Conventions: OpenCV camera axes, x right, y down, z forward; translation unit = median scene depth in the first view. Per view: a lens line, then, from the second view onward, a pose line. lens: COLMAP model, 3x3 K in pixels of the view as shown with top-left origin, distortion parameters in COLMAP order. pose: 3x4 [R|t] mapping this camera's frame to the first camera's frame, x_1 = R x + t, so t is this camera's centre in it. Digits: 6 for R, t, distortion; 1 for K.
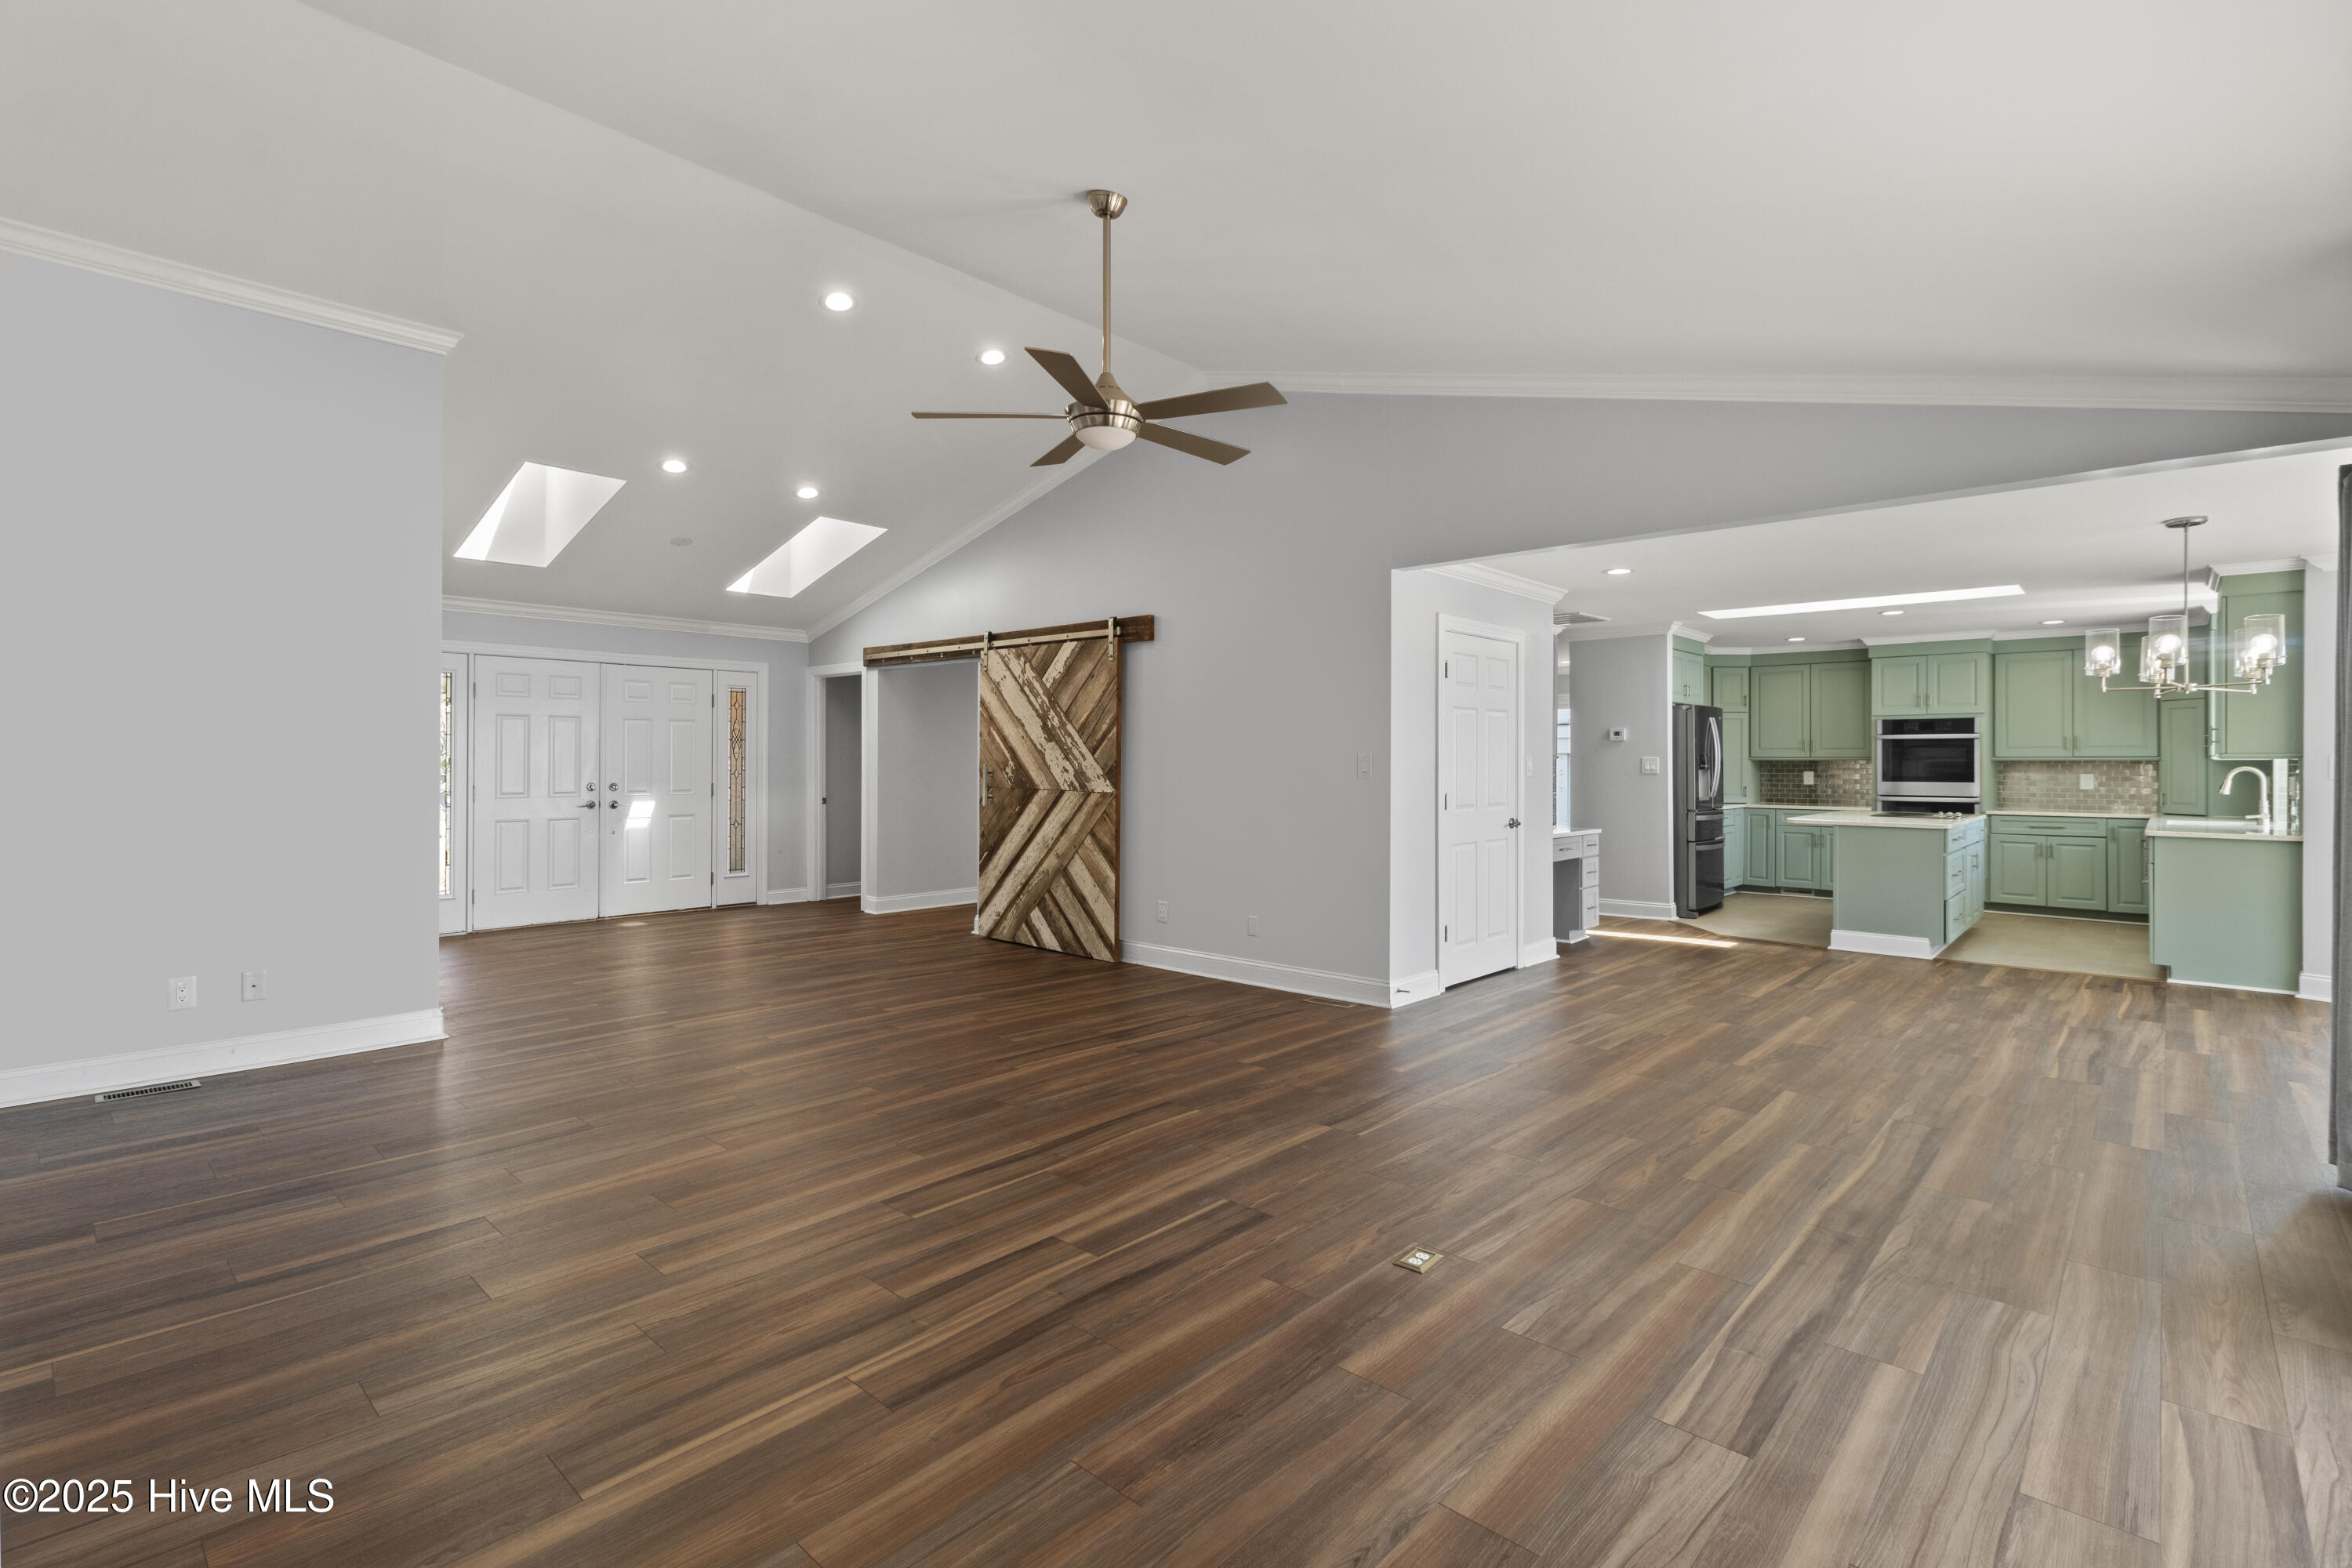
lens RADIAL K [[1076.4, 0, 1176.5], [0, 1076.4, 761.9], [0, 0, 1]] dist [-0.001960, 0.000855]
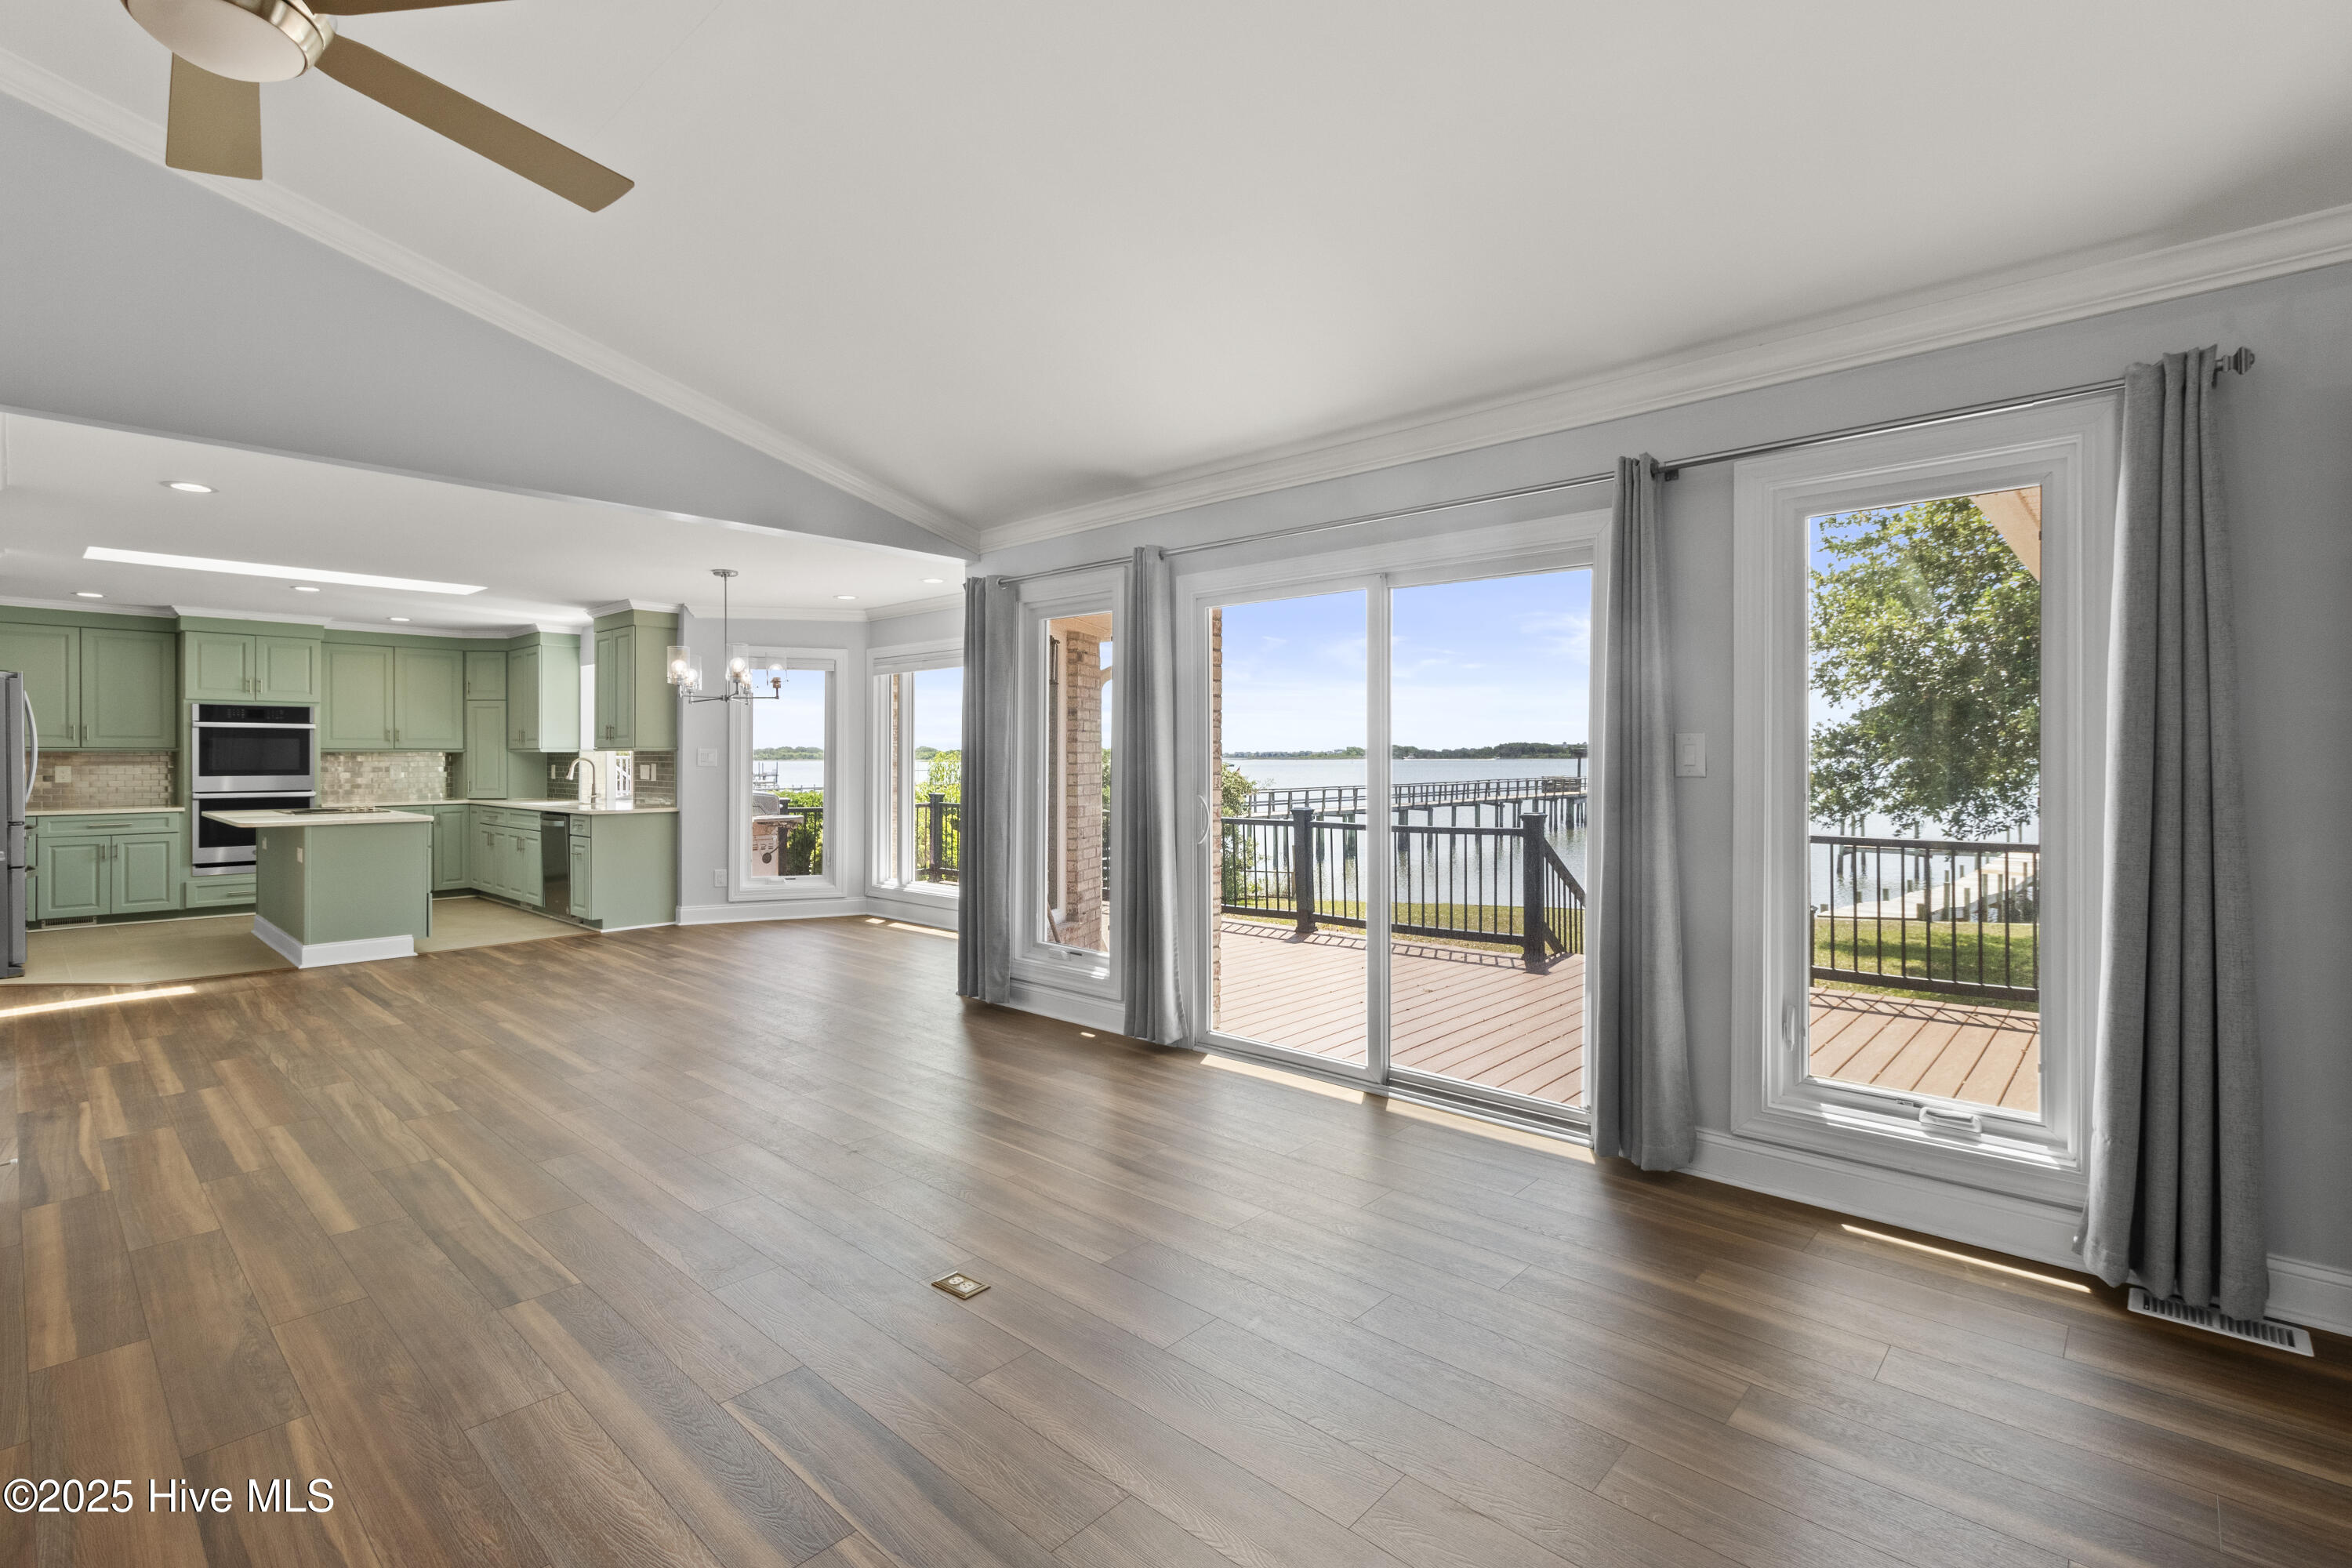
lens RADIAL K [[1076.4, 0, 1161.8], [0, 1076.4, 763.5], [0, 0, 1]] dist [-0.001960, 0.000855]
pose [[0.010135, -0.009908, 0.999900, -0.290274], [0.000618, 0.999951, 0.009903, -0.000313], [-0.999948, 0.000517, 0.010140, 0.335190]]
